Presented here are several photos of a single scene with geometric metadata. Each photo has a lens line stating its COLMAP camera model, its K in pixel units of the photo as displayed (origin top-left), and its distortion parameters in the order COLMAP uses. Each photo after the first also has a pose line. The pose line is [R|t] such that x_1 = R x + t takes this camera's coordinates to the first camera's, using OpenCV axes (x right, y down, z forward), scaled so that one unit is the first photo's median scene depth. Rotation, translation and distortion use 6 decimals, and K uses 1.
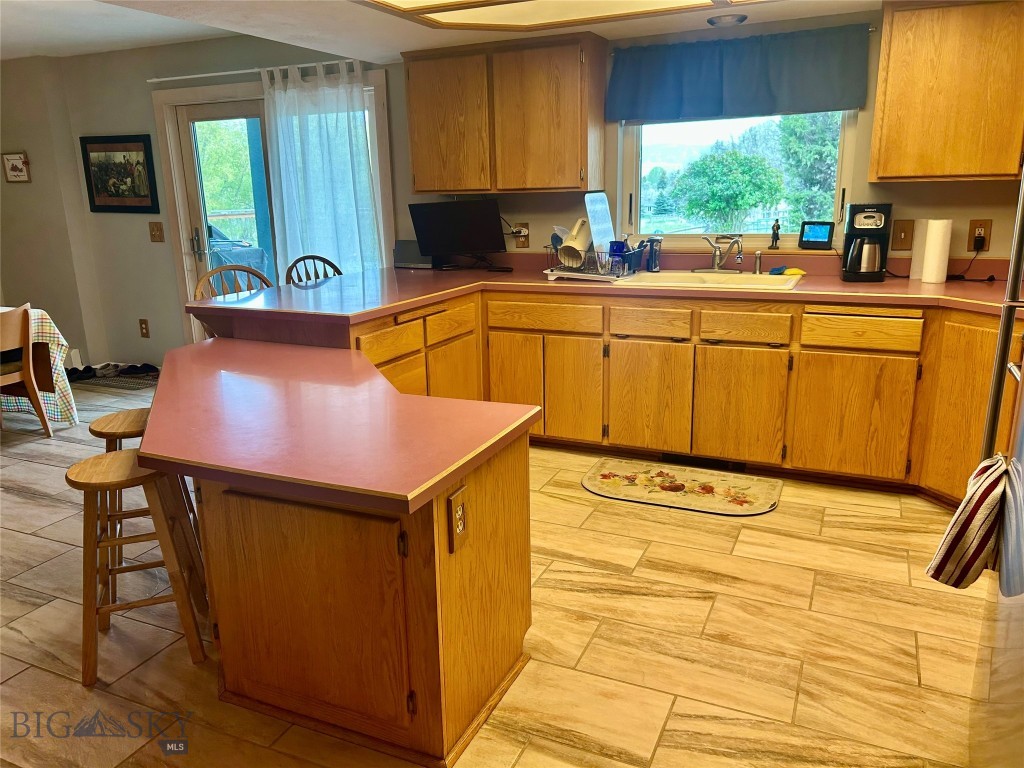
lens RADIAL K [[761.0, 0, 505.3], [0, 761.0, 378.9], [0, 0, 1]] dist [0.028496, -0.035180]
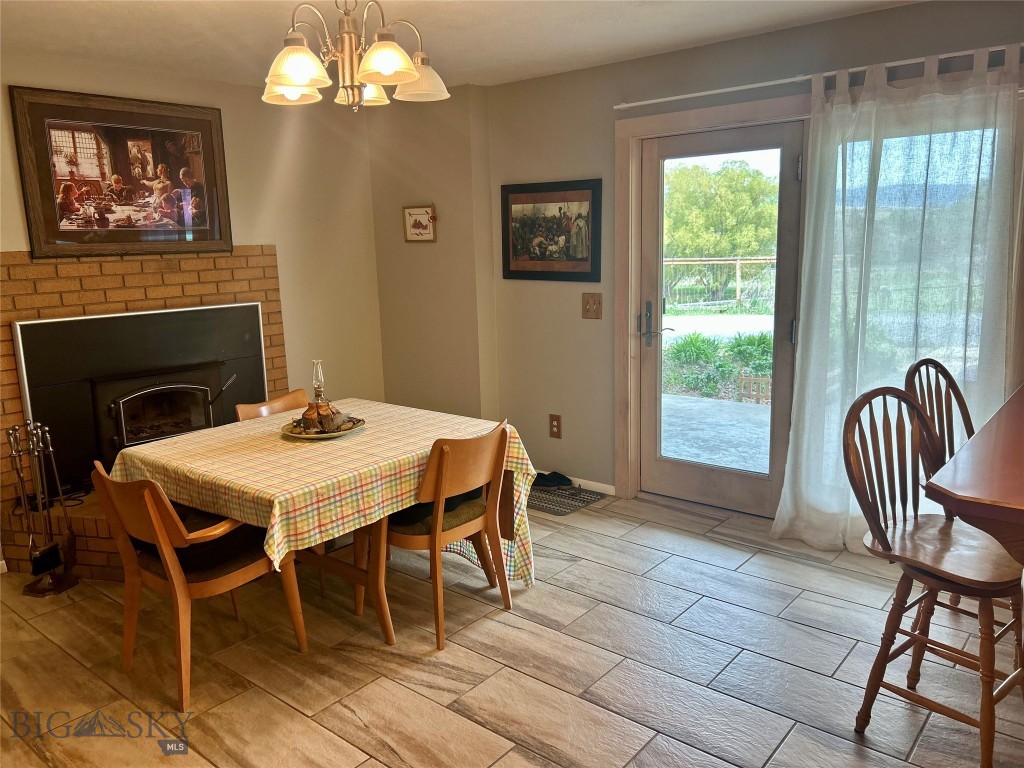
lens RADIAL K [[761.0, 0, 522.5], [0, 761.0, 392.0], [0, 0, 1]] dist [0.028496, -0.035180]
pose [[0.964096, 0.048021, -0.261175, -0.323164], [-0.060522, 0.997364, -0.040027, -0.072471], [0.258564, 0.054397, 0.964461, 0.256768]]
